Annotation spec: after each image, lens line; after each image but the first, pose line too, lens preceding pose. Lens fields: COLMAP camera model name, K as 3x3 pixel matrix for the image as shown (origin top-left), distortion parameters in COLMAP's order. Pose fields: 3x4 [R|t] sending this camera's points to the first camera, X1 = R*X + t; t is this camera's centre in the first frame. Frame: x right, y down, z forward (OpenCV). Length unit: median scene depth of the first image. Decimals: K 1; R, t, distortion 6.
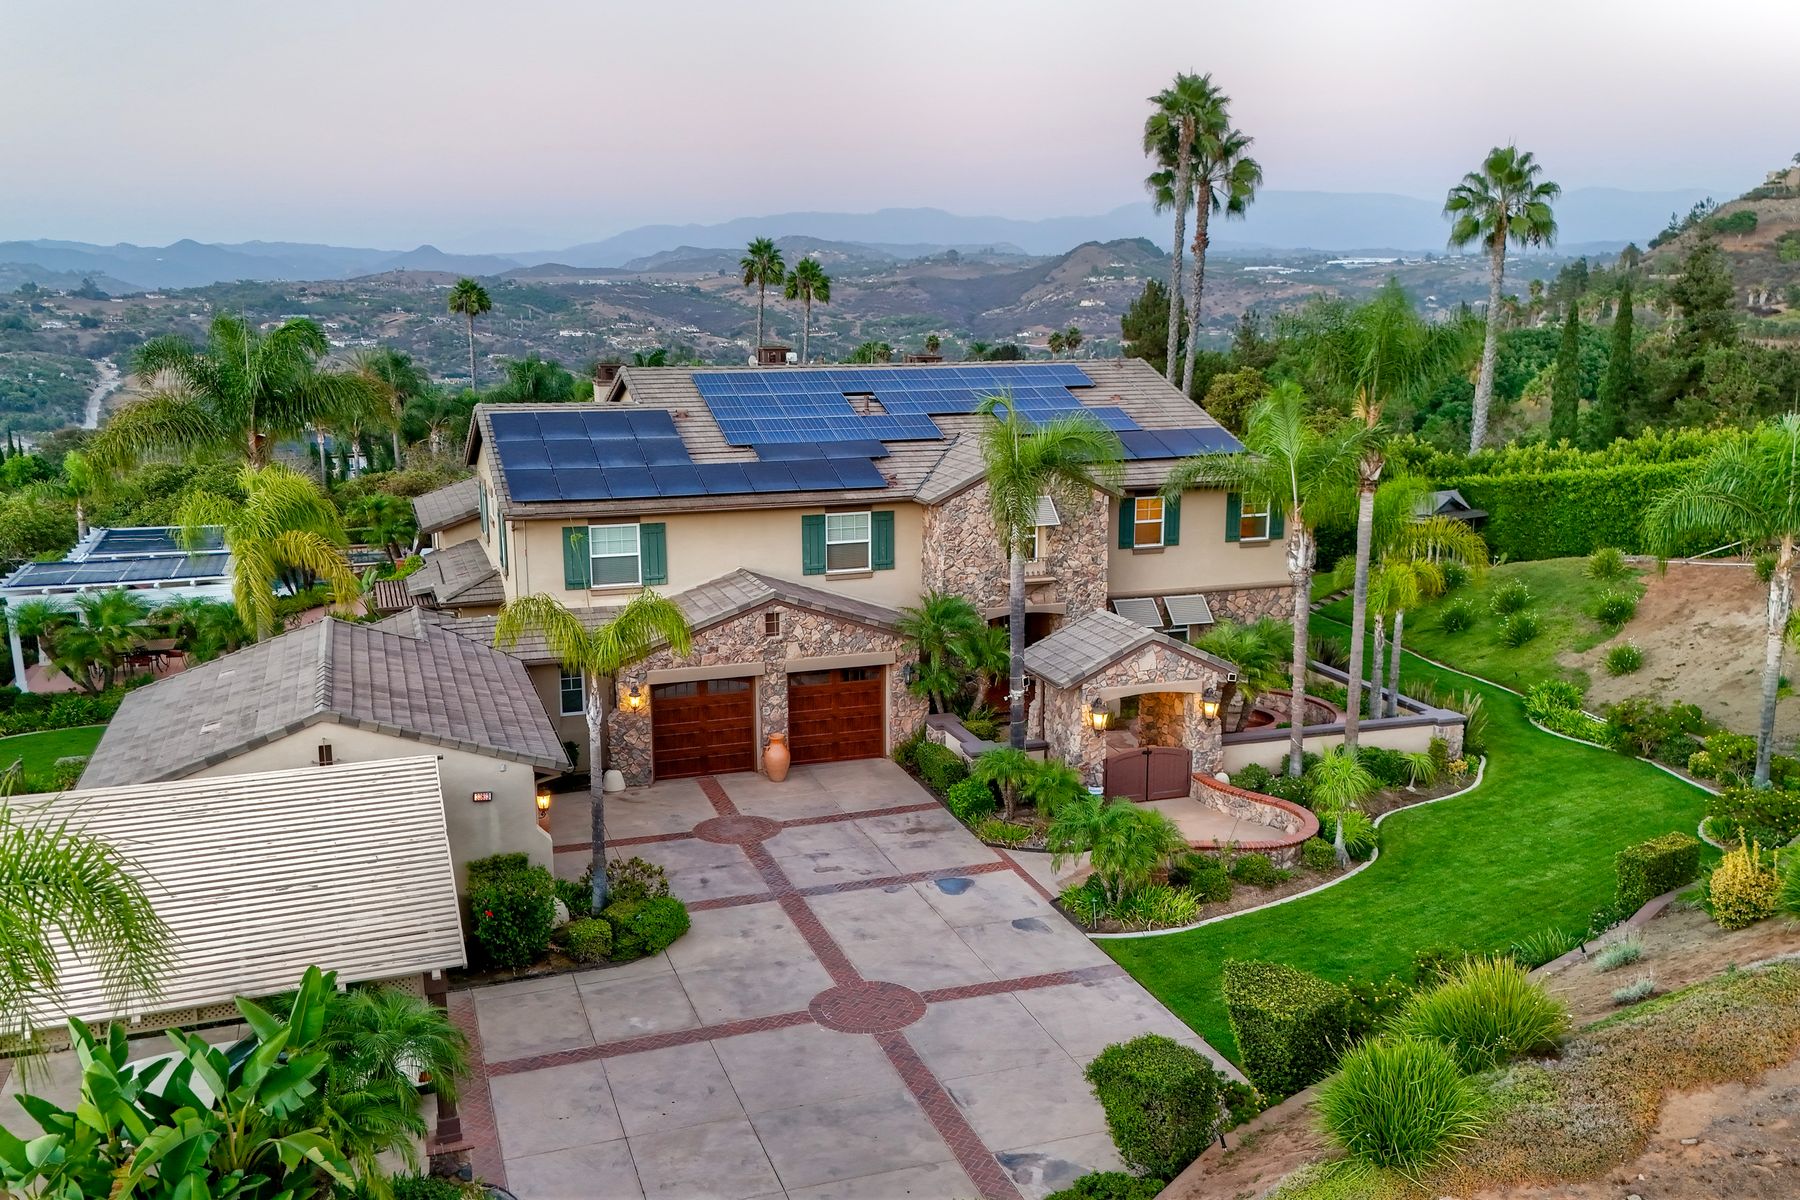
lens RADIAL K [[1582.7, 0, 906.6], [0, 1582.7, 600.9], [0, 0, 1]] dist [0.121636, -0.214414]
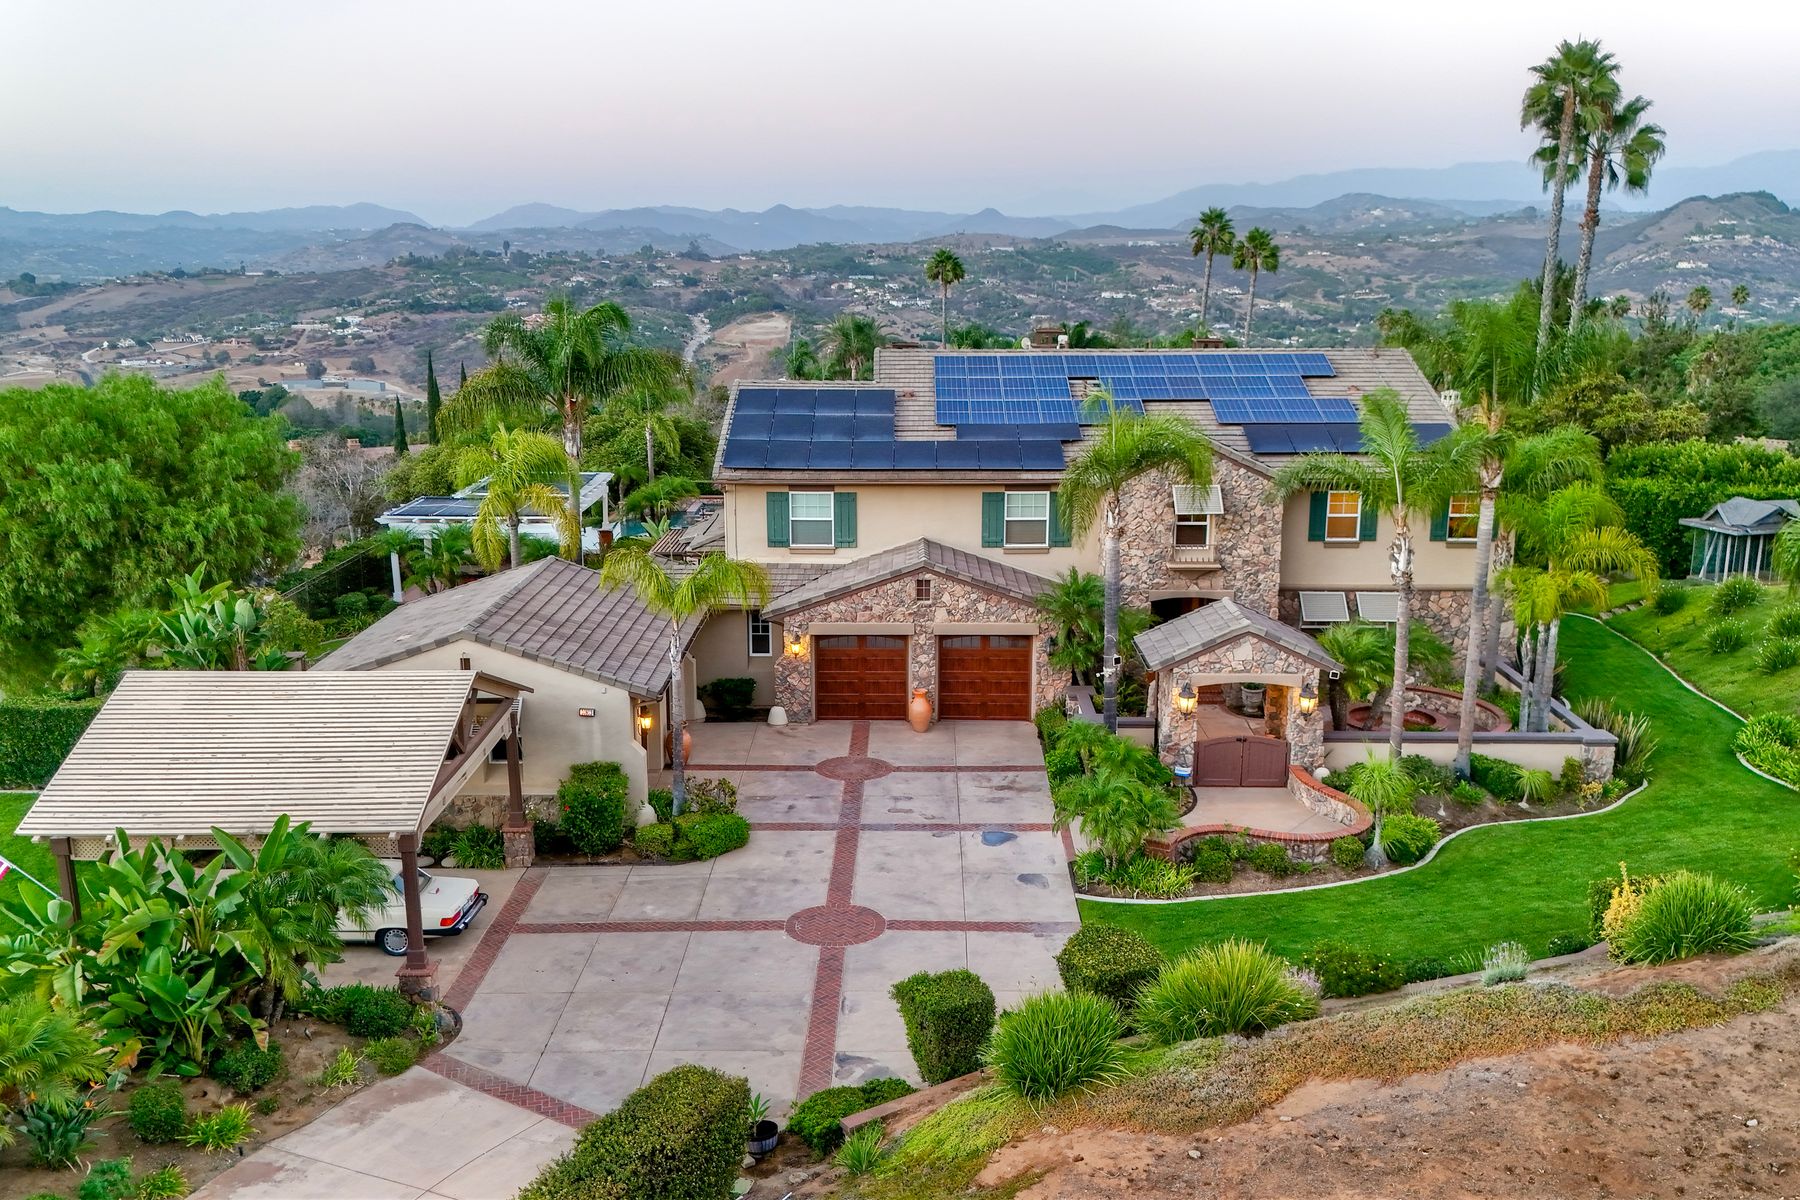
lens RADIAL K [[1582.7, 0, 906.6], [0, 1582.7, 600.9], [0, 0, 1]] dist [0.121636, -0.214414]
pose [[0.943925, 0.075469, -0.321418, 0.257488], [-0.067859, 0.997087, 0.034830, -0.015044], [0.323110, -0.011065, 0.946297, -0.045700]]
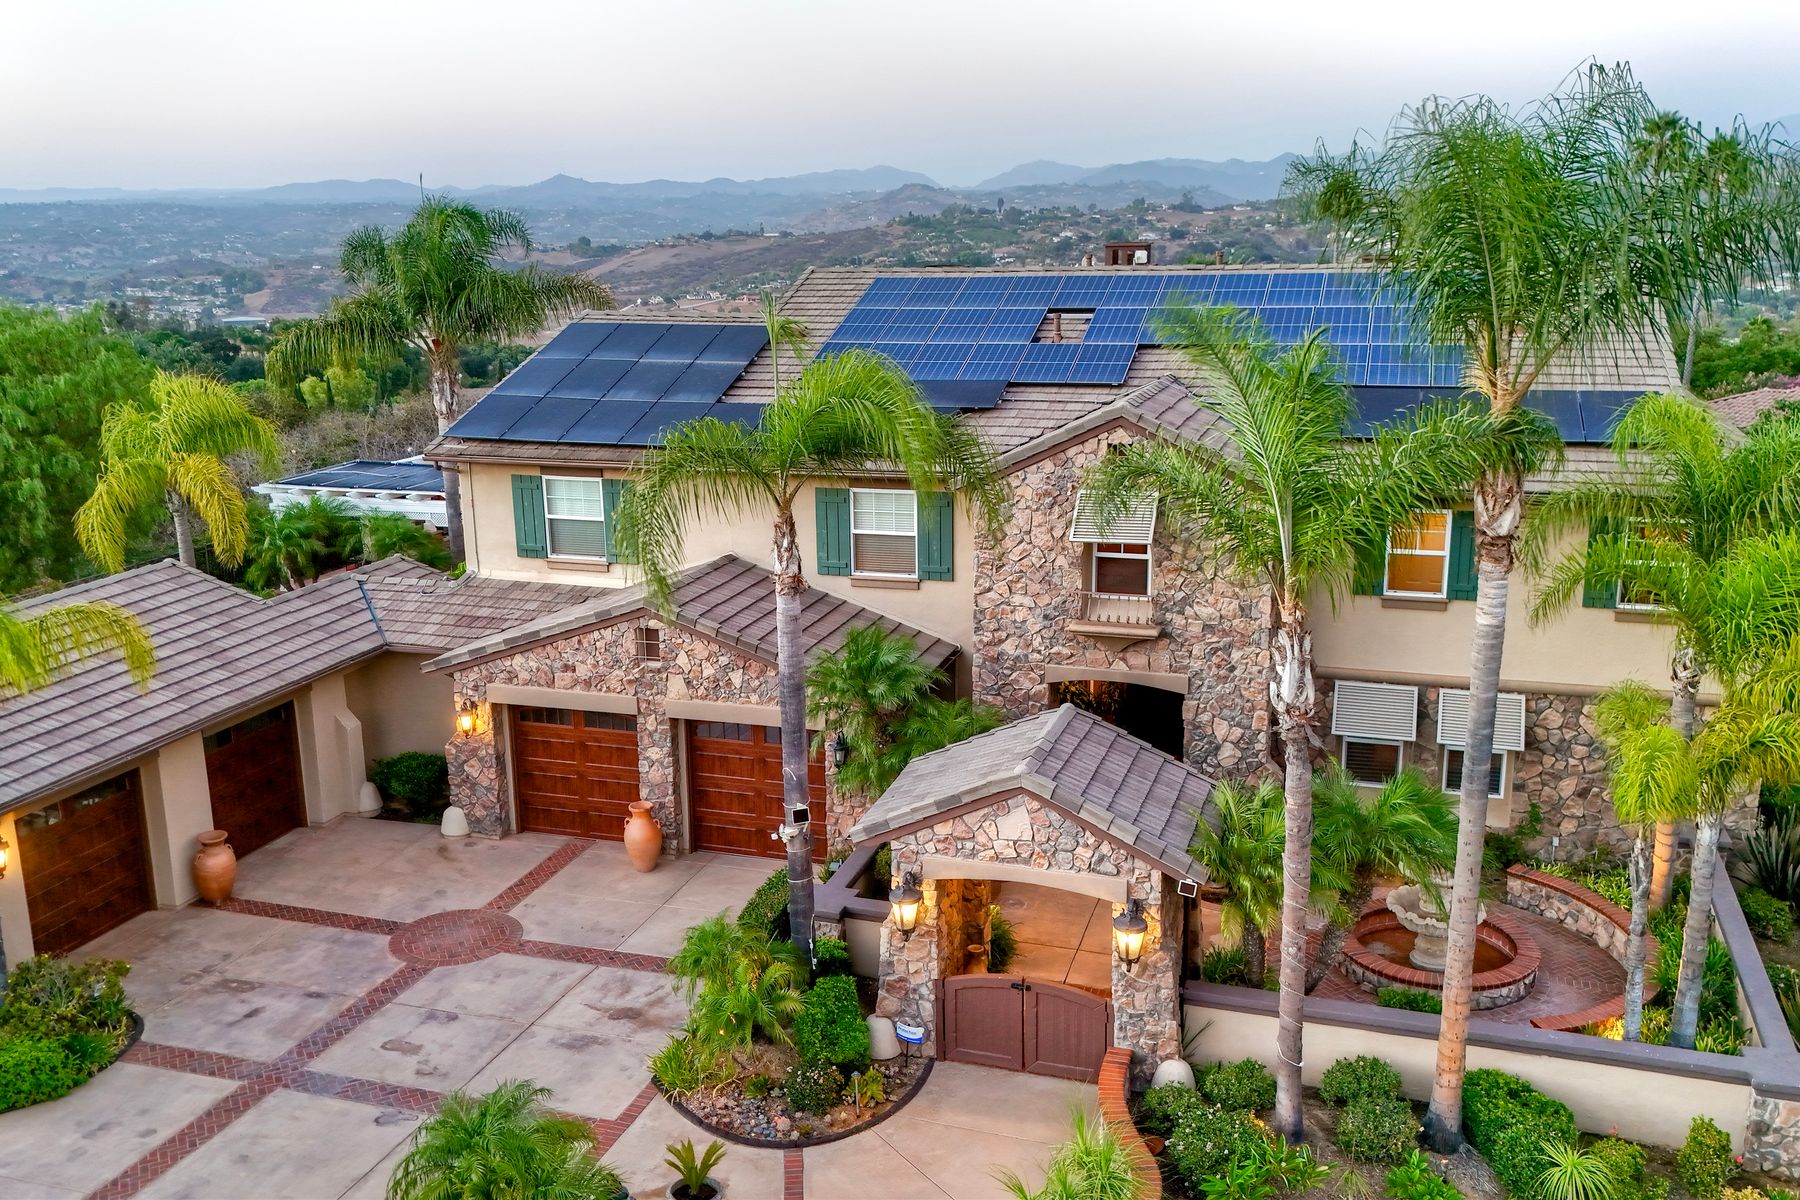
lens RADIAL K [[1578.5, 0, 900.0], [0, 1578.5, 600.0], [0, 0, 1]] dist [0.119667, -0.143495]
pose [[0.798950, 0.135344, -0.585970, 0.397358], [-0.103379, 0.990752, 0.087885, -0.075022], [0.592446, -0.009639, 0.805553, 0.510651]]
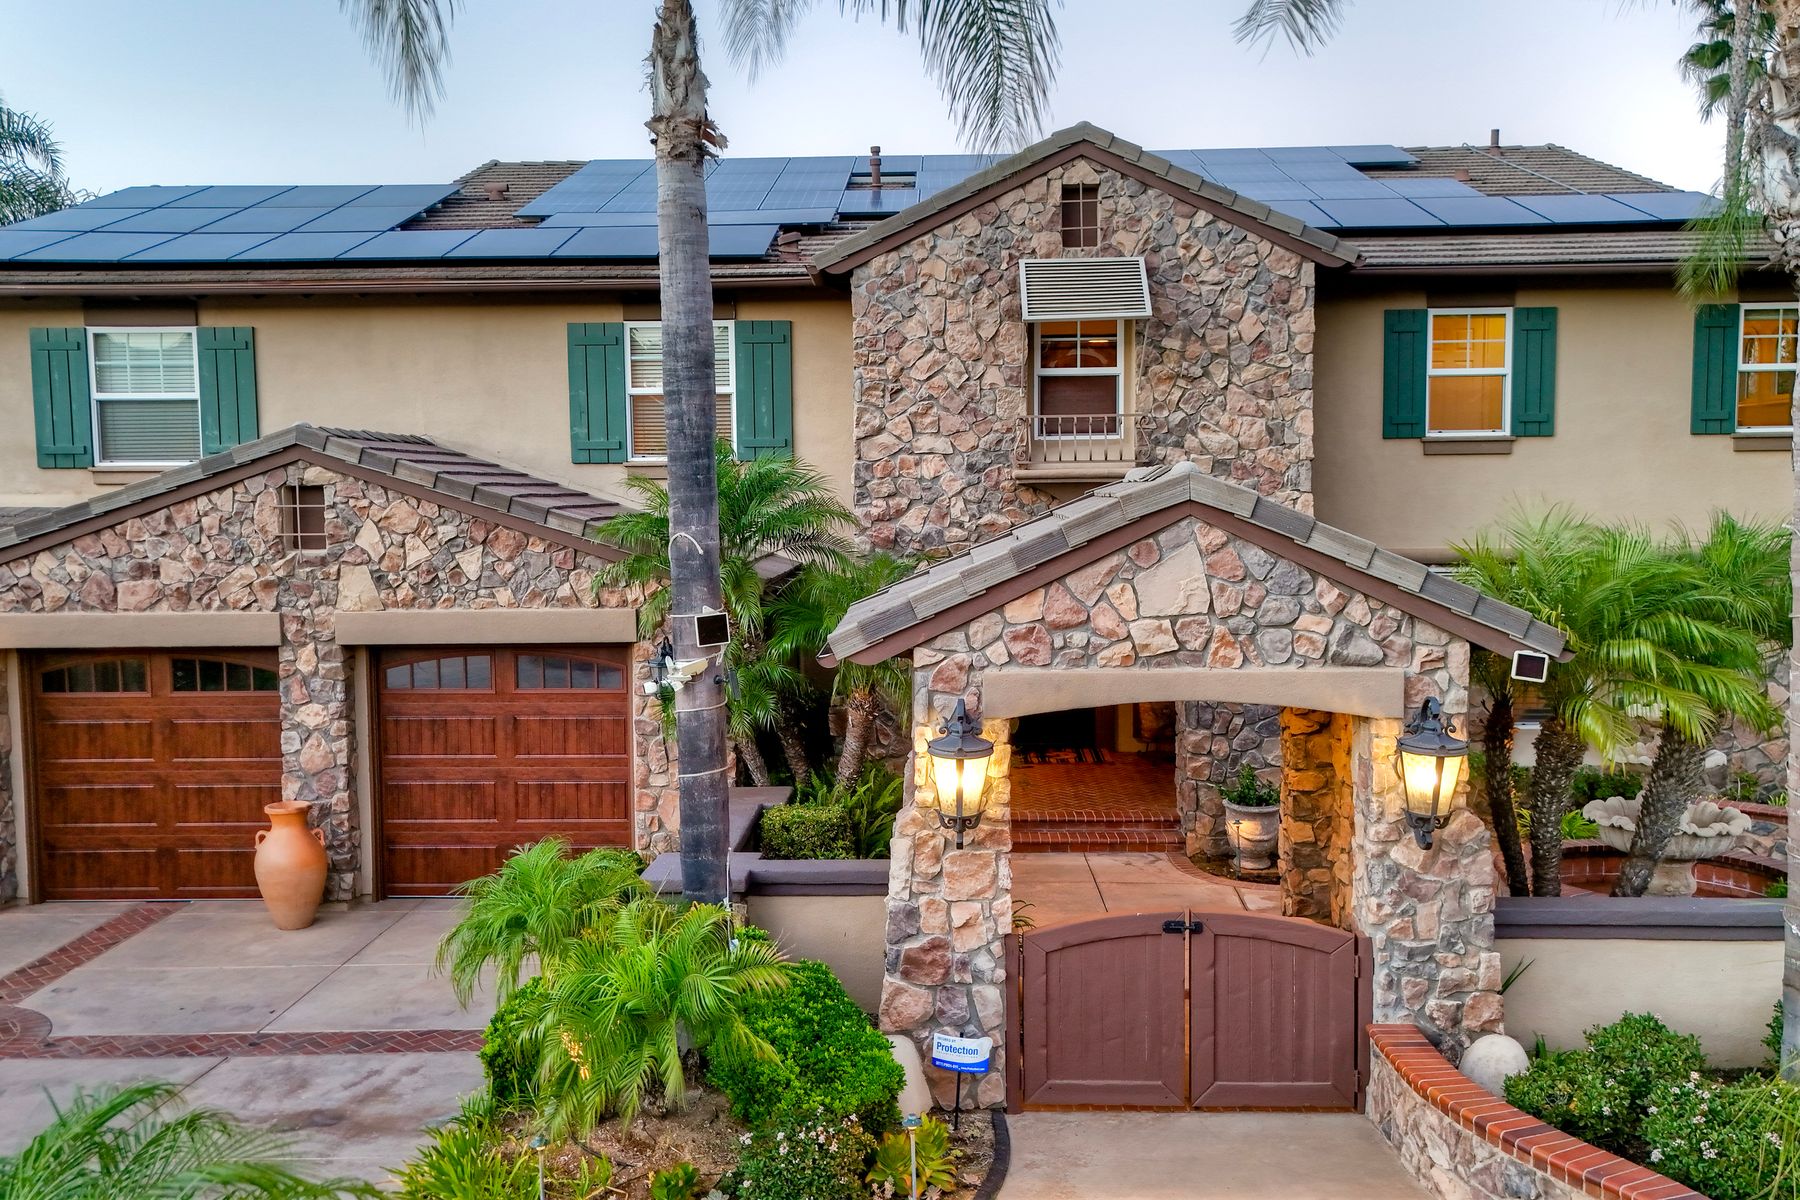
lens RADIAL K [[1582.7, 0, 906.6], [0, 1582.7, 600.9], [0, 0, 1]] dist [0.121636, -0.214414]
pose [[0.934418, 0.018203, -0.355714, 0.192886], [-0.060476, 0.992301, -0.108084, 0.068654], [0.351007, 0.122508, 0.928324, 0.684582]]
